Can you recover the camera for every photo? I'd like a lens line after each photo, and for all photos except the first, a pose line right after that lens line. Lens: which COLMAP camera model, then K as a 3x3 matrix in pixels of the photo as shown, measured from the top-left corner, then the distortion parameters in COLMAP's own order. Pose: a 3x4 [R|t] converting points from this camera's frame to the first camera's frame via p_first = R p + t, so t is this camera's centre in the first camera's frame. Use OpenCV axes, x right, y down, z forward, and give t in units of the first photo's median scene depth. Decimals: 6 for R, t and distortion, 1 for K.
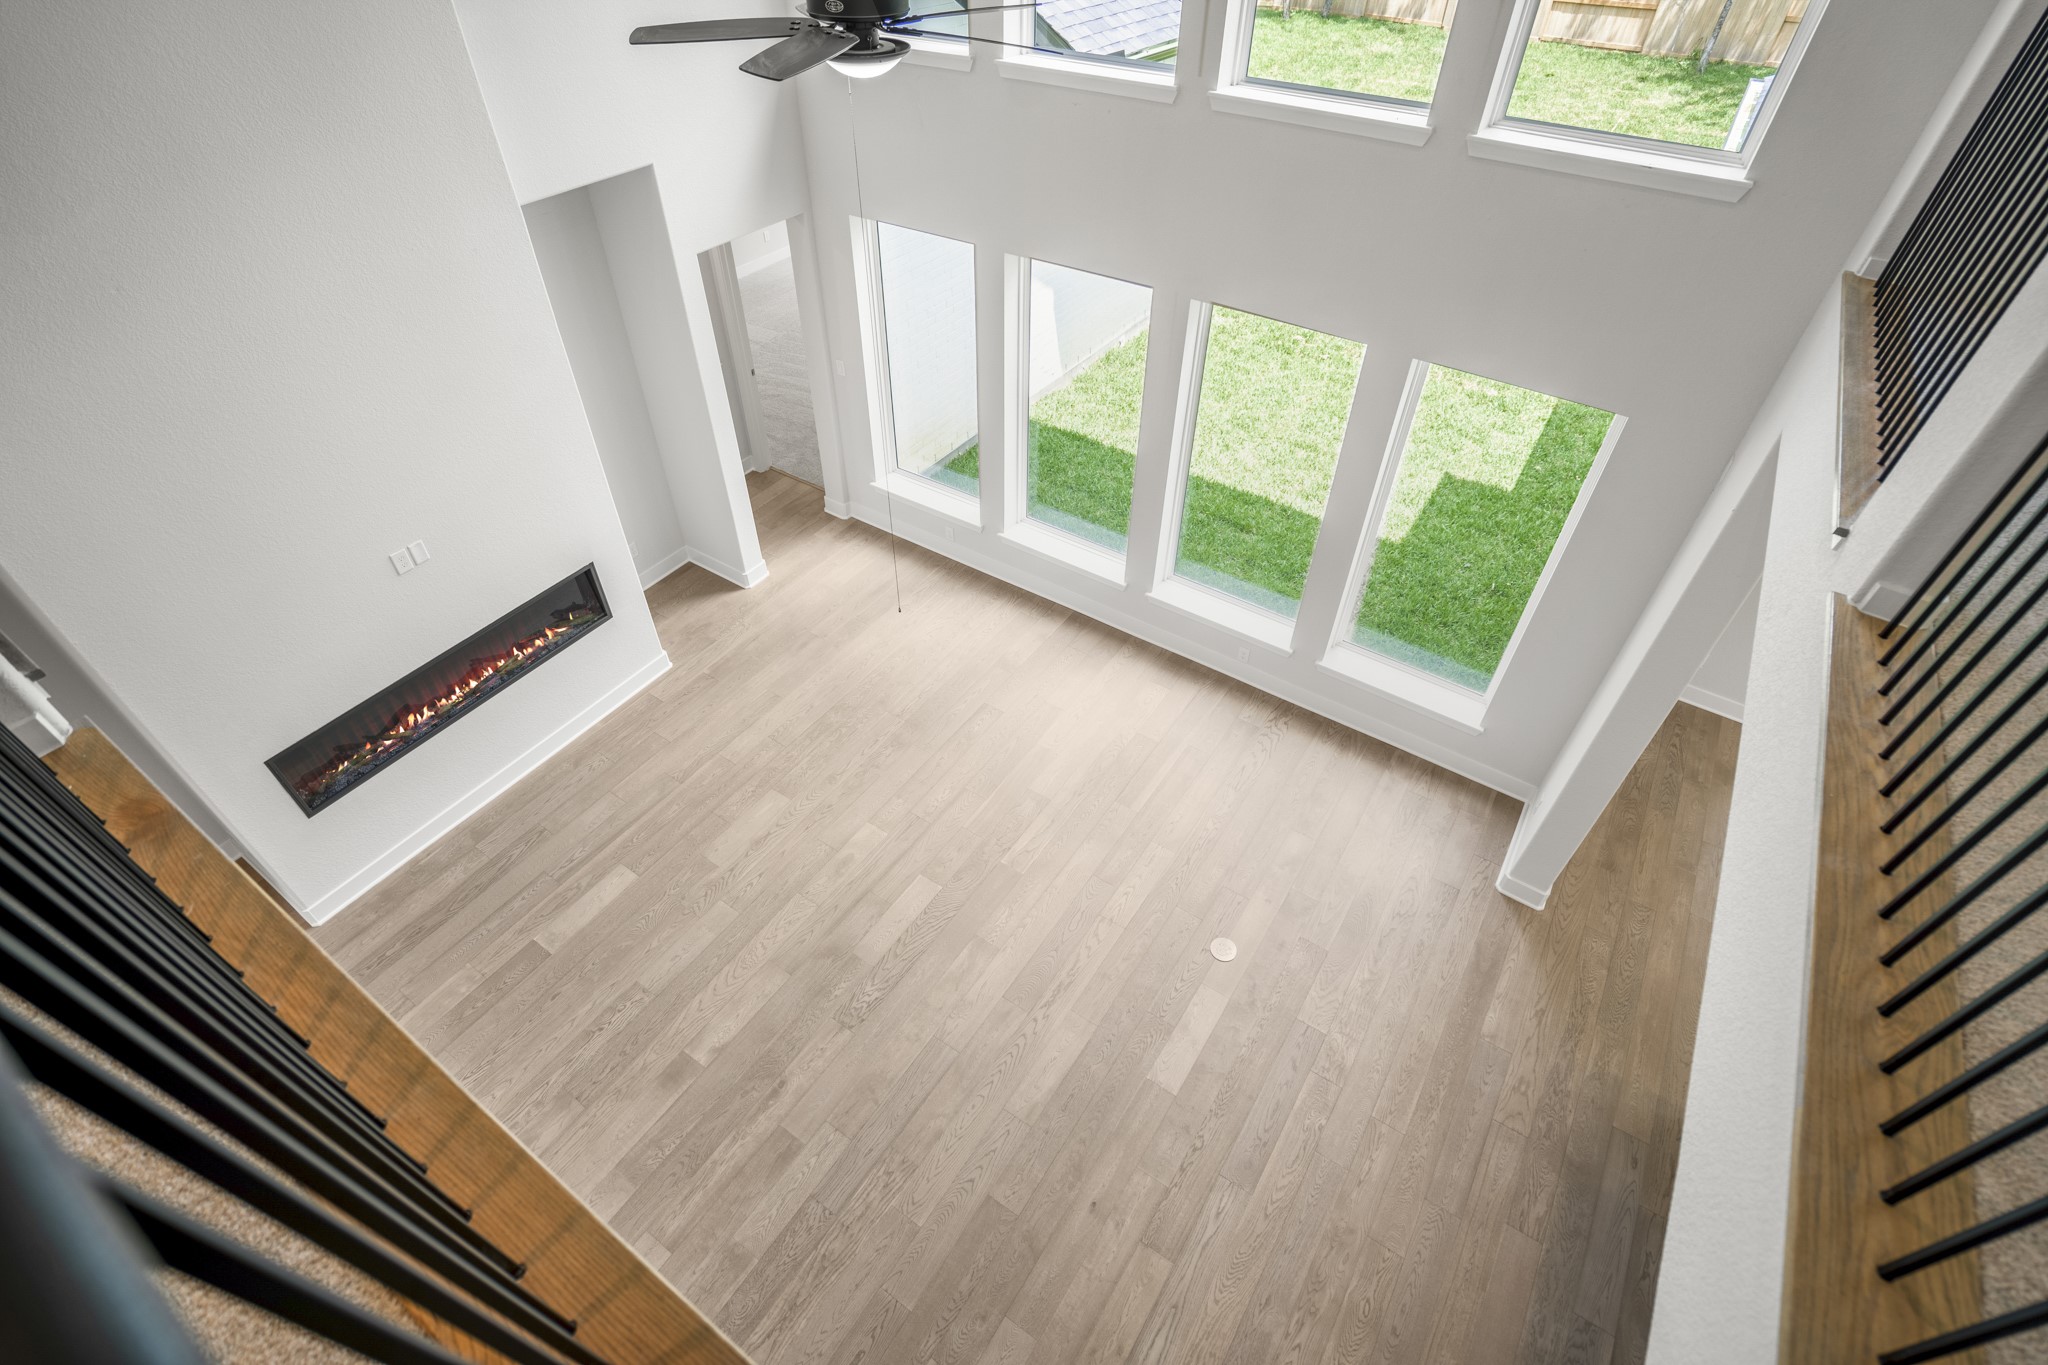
lens RADIAL K [[943.7, 0, 1021.5], [0, 943.7, 674.4], [0, 0, 1]] dist [0.001891, -0.000703]
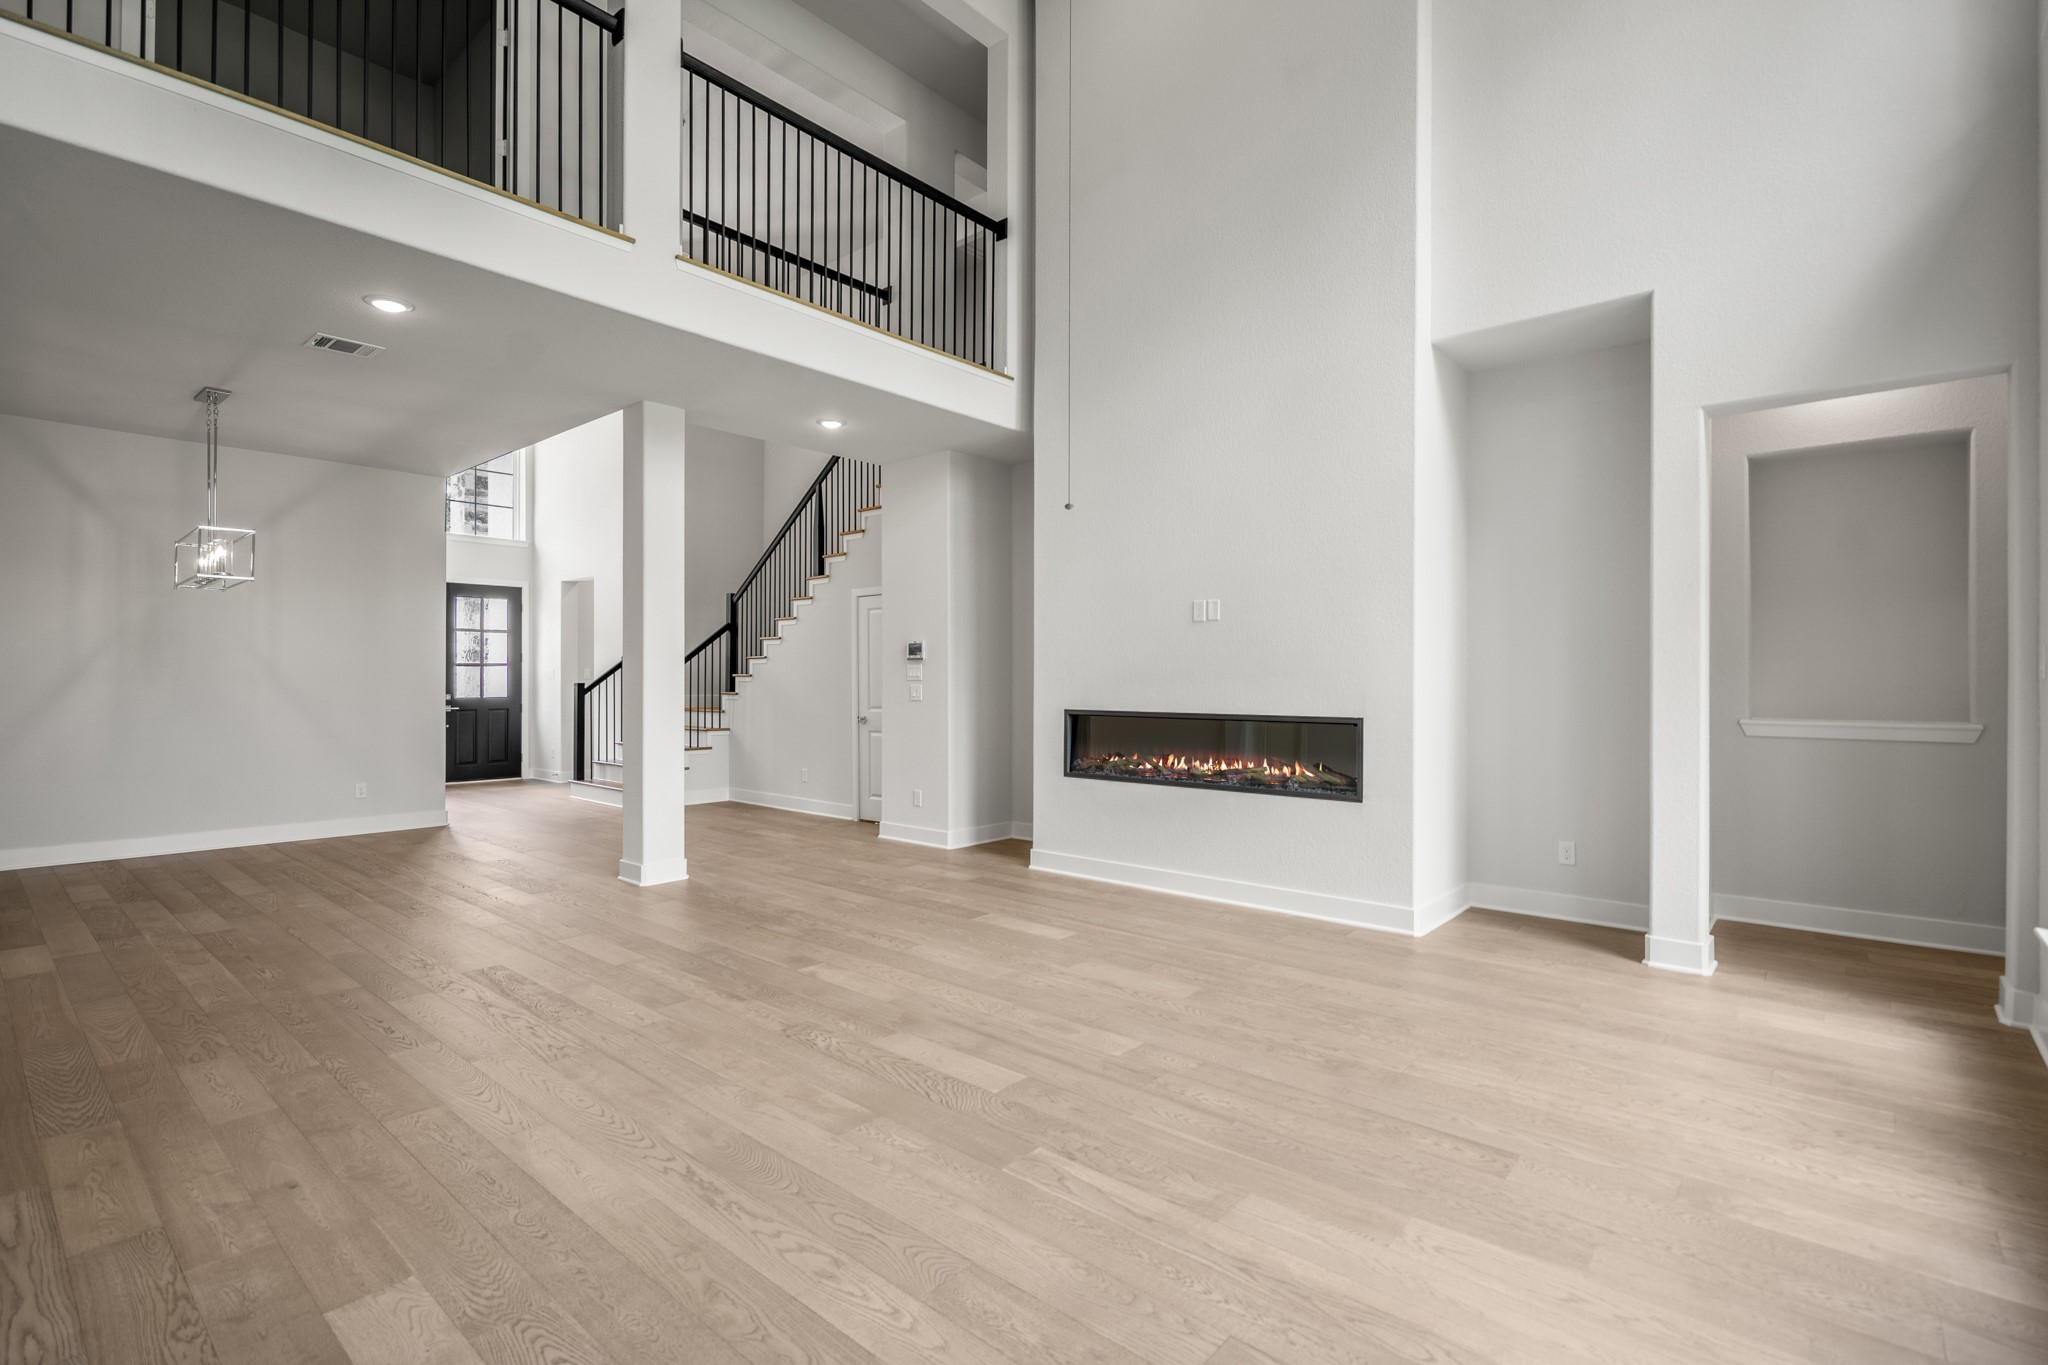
lens RADIAL K [[943.7, 0, 1021.5], [0, 943.7, 674.4], [0, 0, 1]] dist [0.001891, -0.000703]
pose [[-0.114778, -0.007234, -0.993365, 0.515444], [-0.688050, 0.721855, 0.074244, -0.000061], [0.716528, 0.692007, -0.087831, 1.005968]]
